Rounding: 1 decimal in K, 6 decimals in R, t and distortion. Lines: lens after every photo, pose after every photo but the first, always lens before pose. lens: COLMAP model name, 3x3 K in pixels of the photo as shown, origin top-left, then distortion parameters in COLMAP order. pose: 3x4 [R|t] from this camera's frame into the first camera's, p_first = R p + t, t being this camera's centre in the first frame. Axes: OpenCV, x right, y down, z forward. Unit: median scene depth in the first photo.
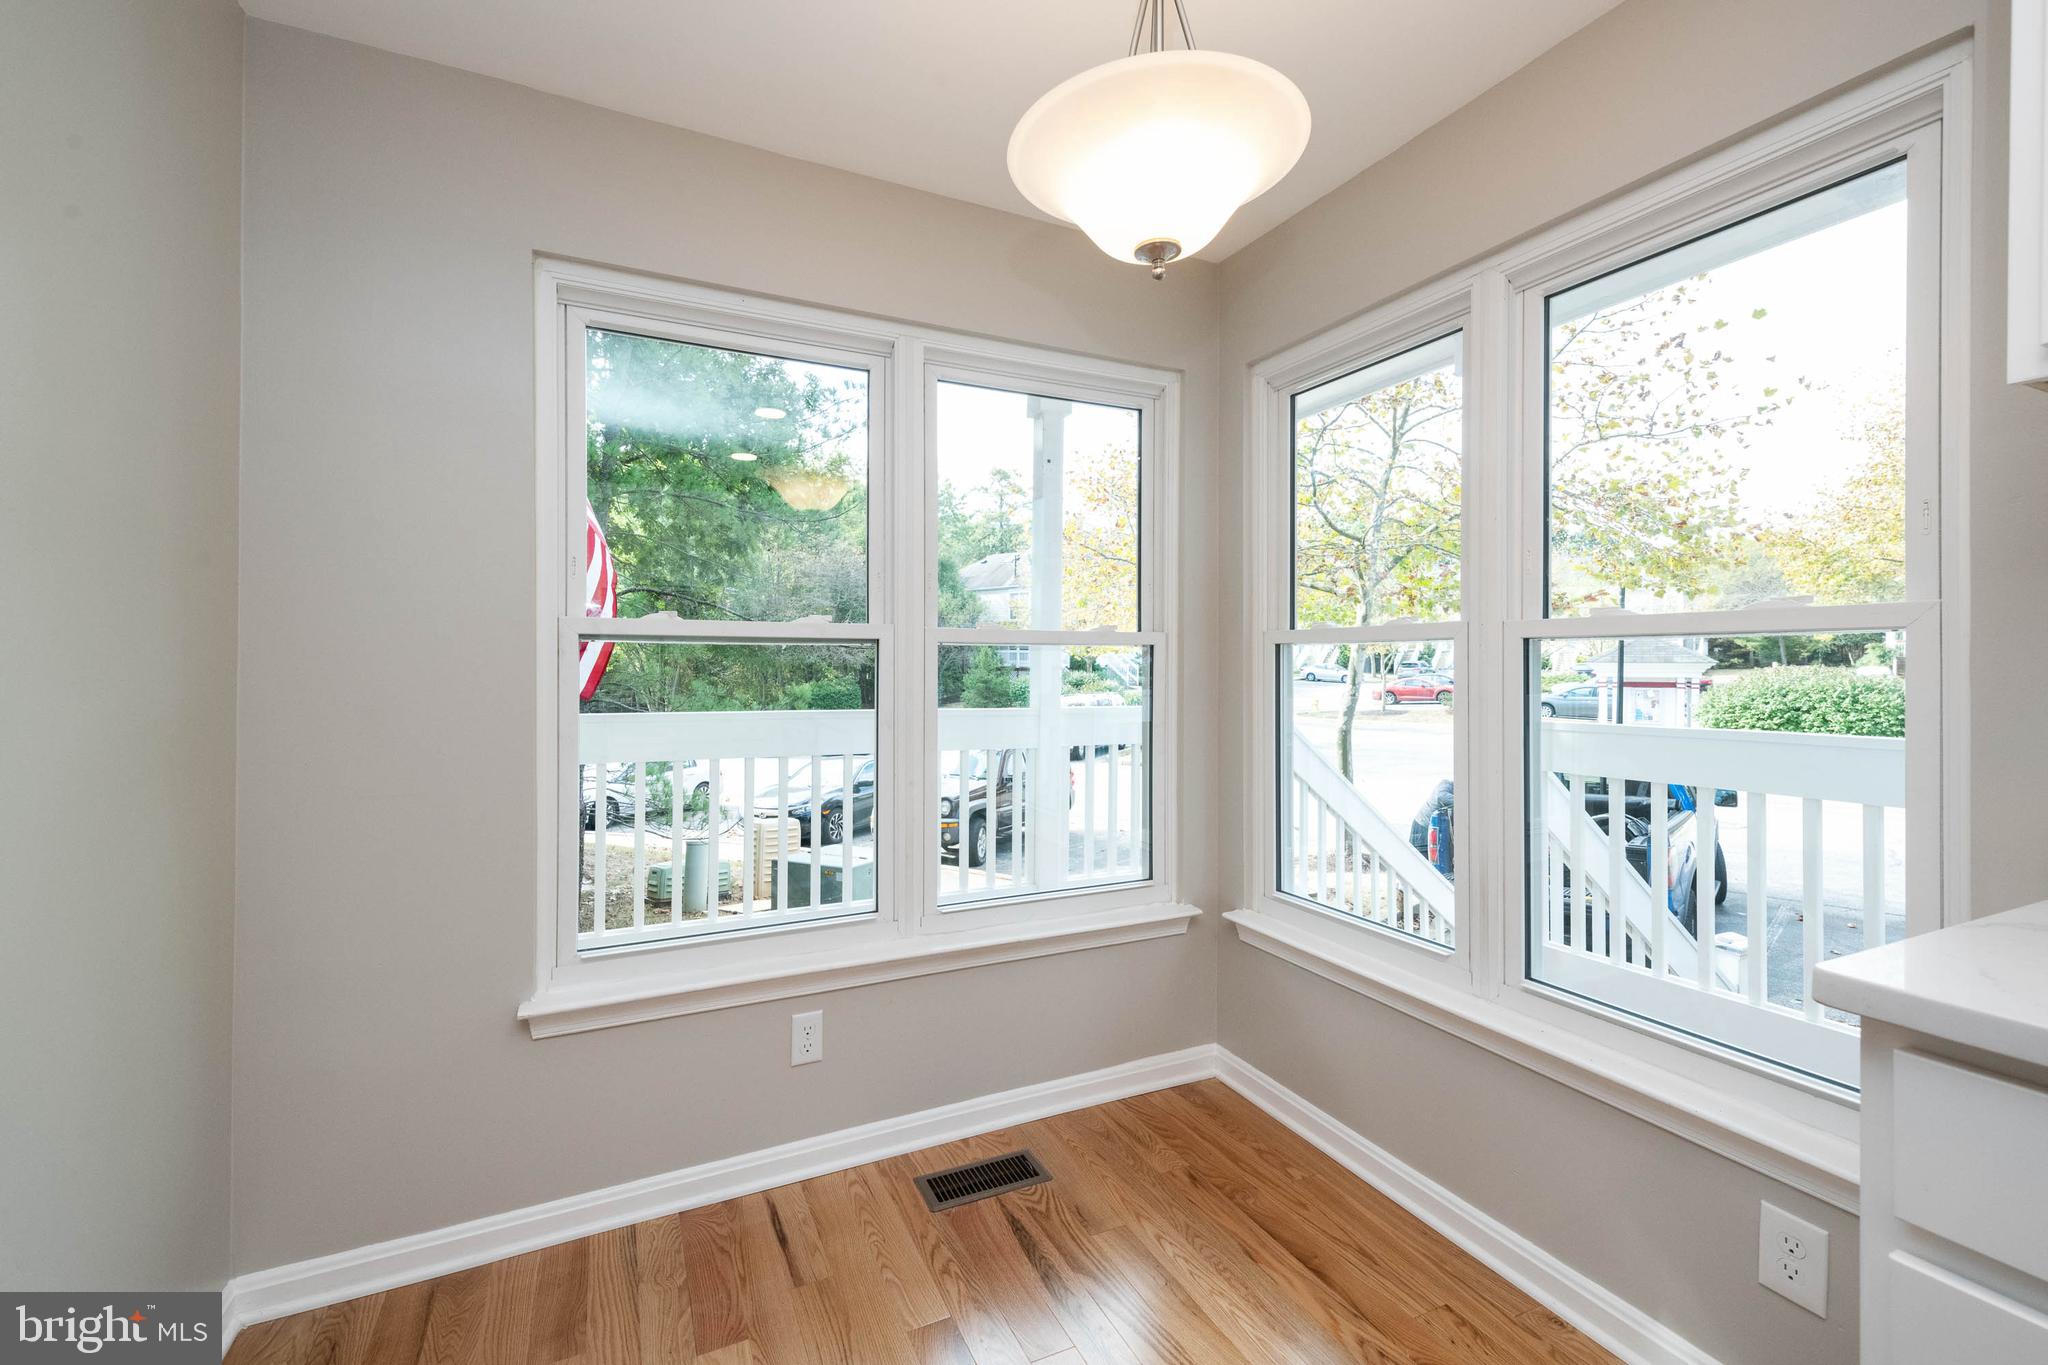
lens RADIAL K [[874.4, 0, 1036.9], [0, 874.4, 657.3], [0, 0, 1]] dist [0.006749, -0.000269]
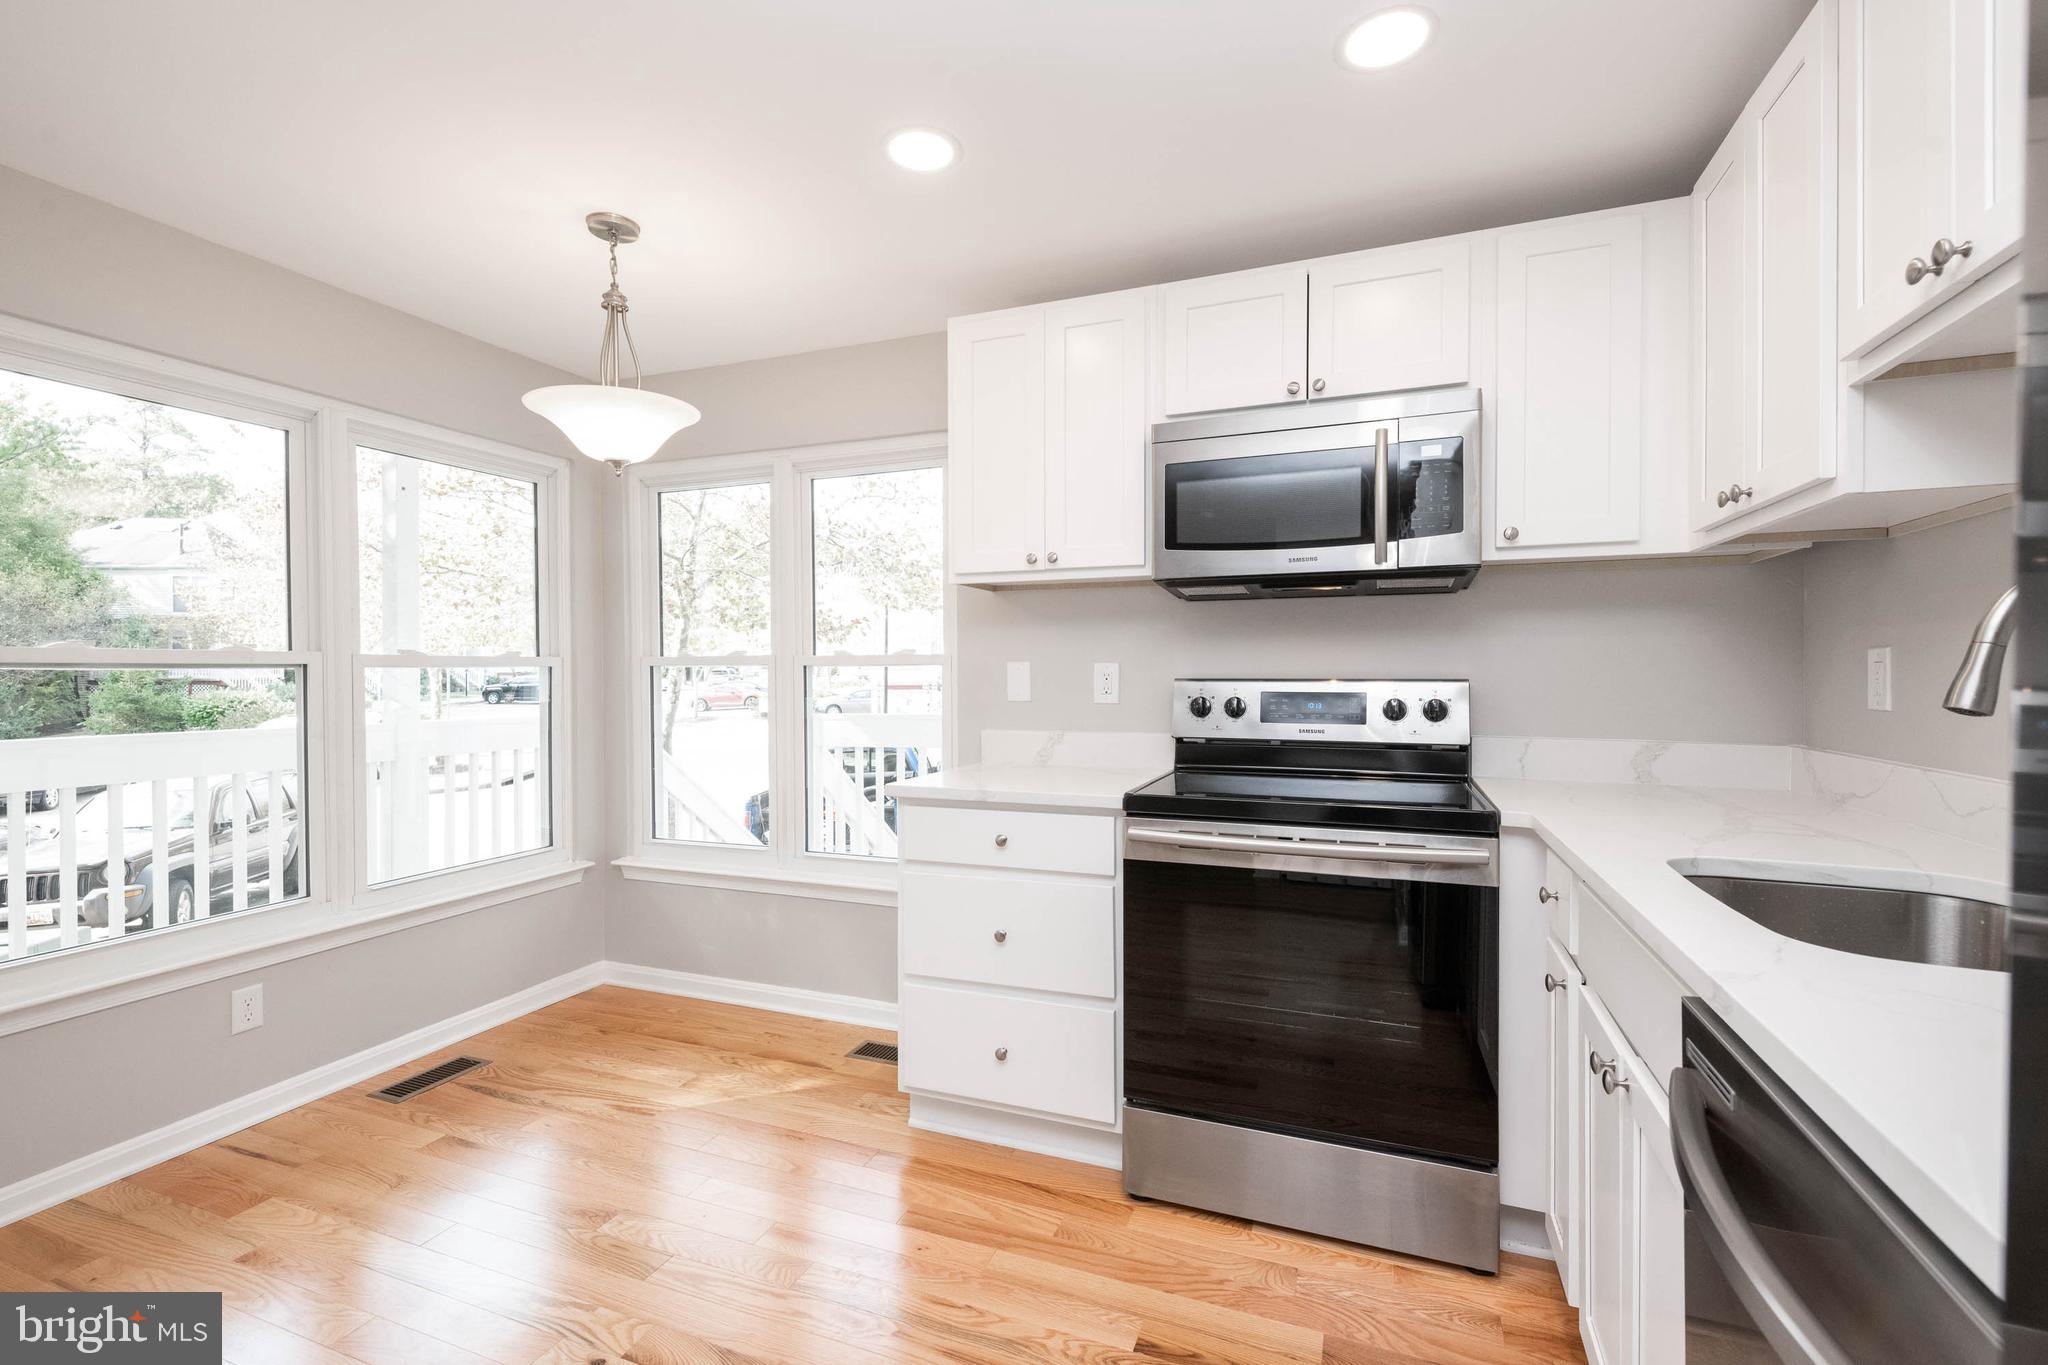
lens RADIAL K [[883.7, 0, 1024.0], [0, 883.7, 682.5], [0, 0, 1]] dist [-0.000201, -0.000255]
pose [[0.742375, -0.015495, 0.669806, -0.257820], [0.001871, 0.999777, 0.021056, -0.019358], [-0.669982, -0.014378, 0.742238, -0.518894]]
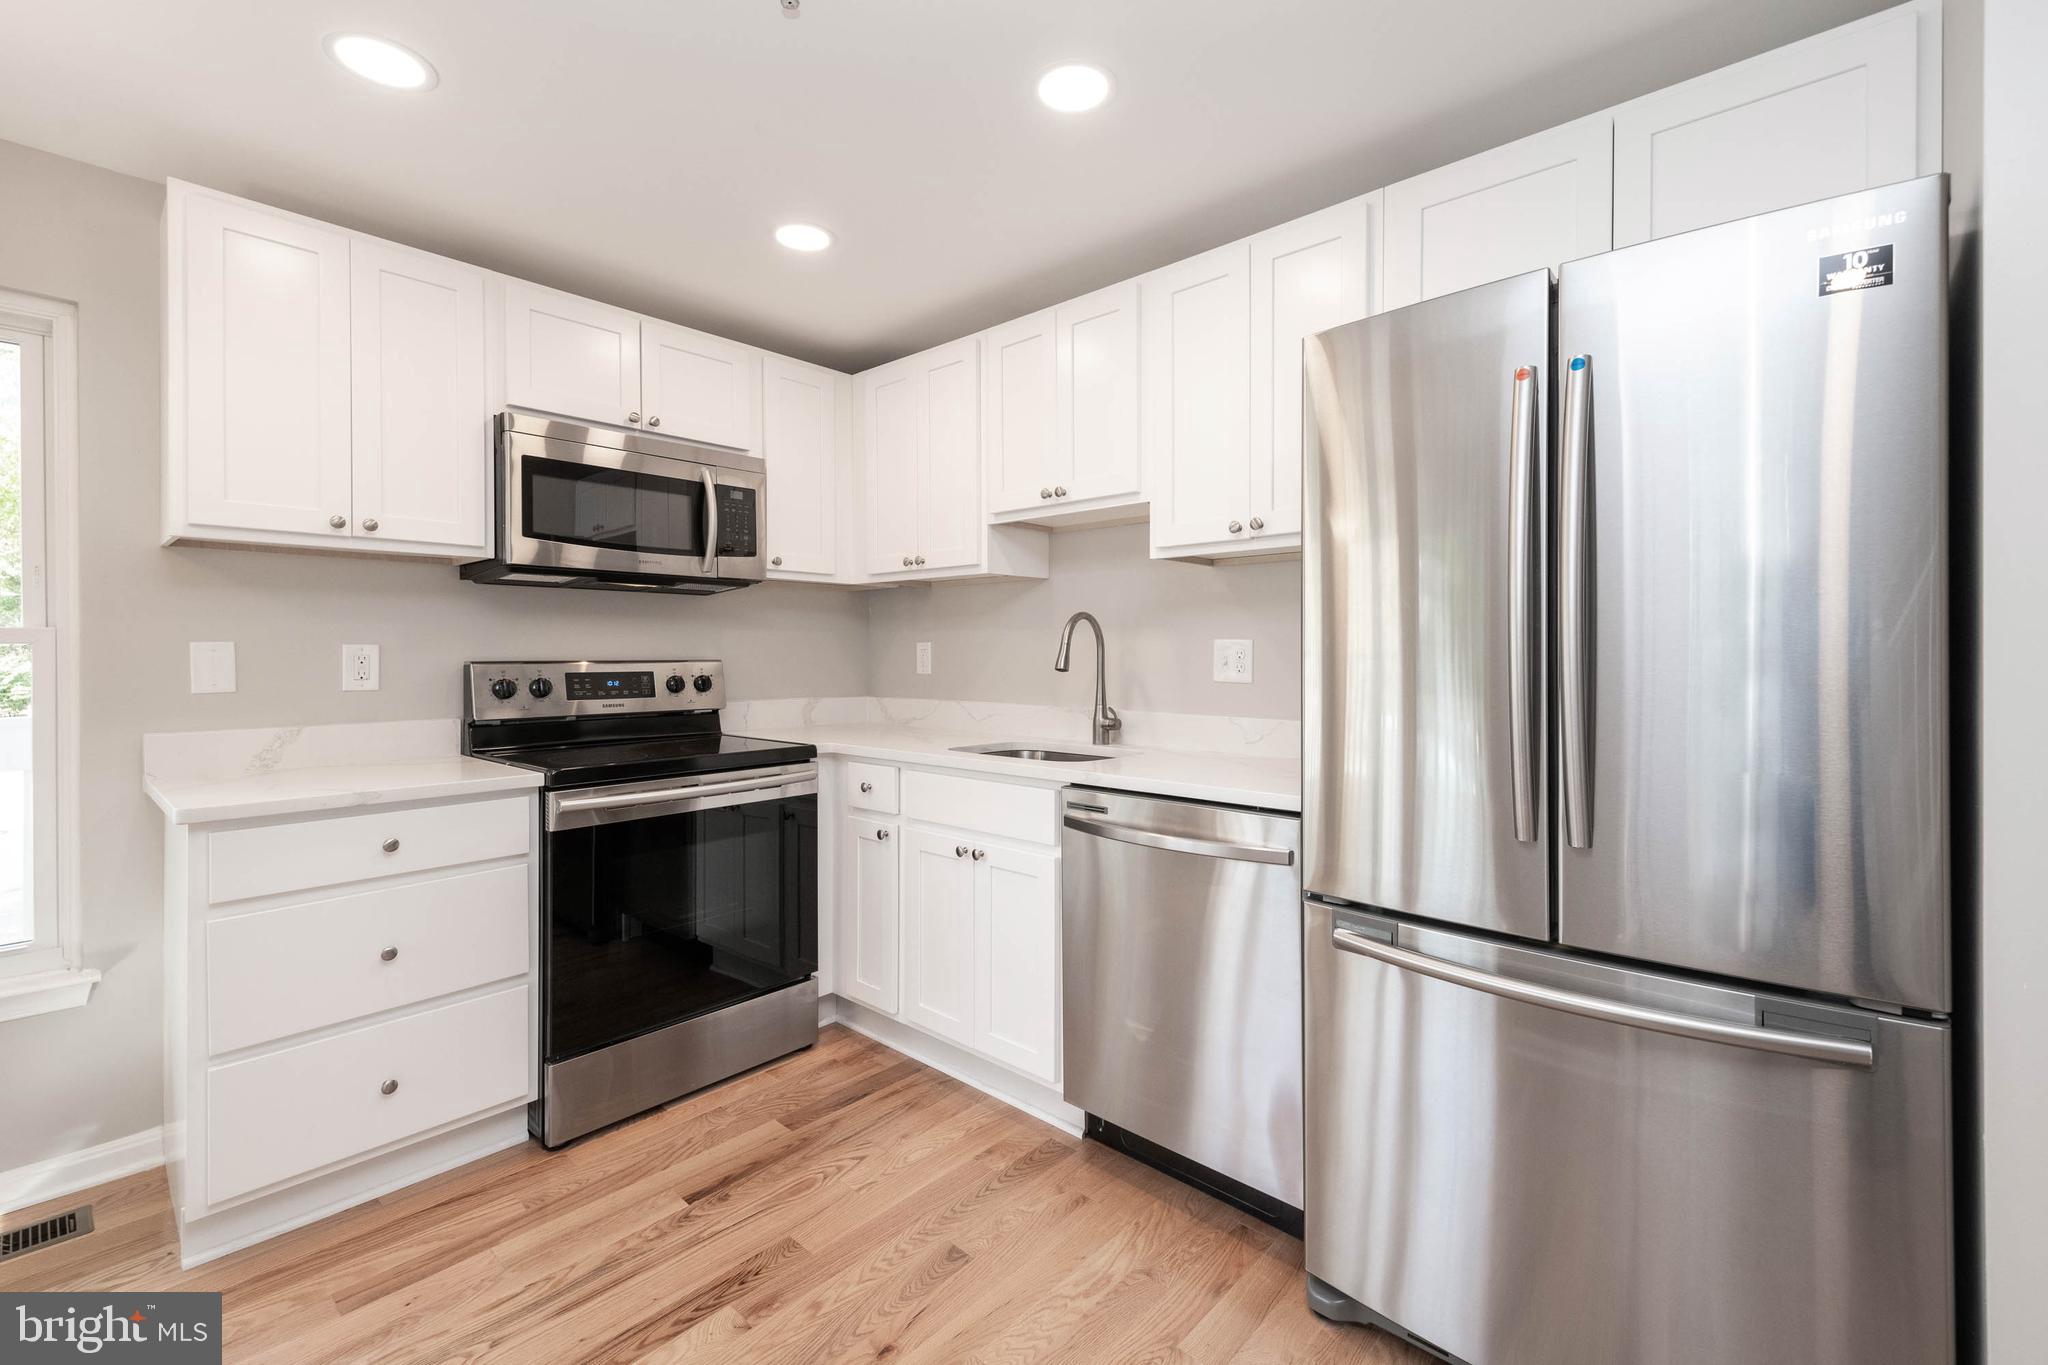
lens RADIAL K [[874.4, 0, 1036.9], [0, 874.4, 657.3], [0, 0, 1]] dist [0.006749, -0.000269]
pose [[-0.373250, -0.010213, 0.927675, -0.654229], [-0.007854, 0.999938, 0.007849, -0.019439], [-0.927698, -0.004356, -0.373307, -0.053735]]
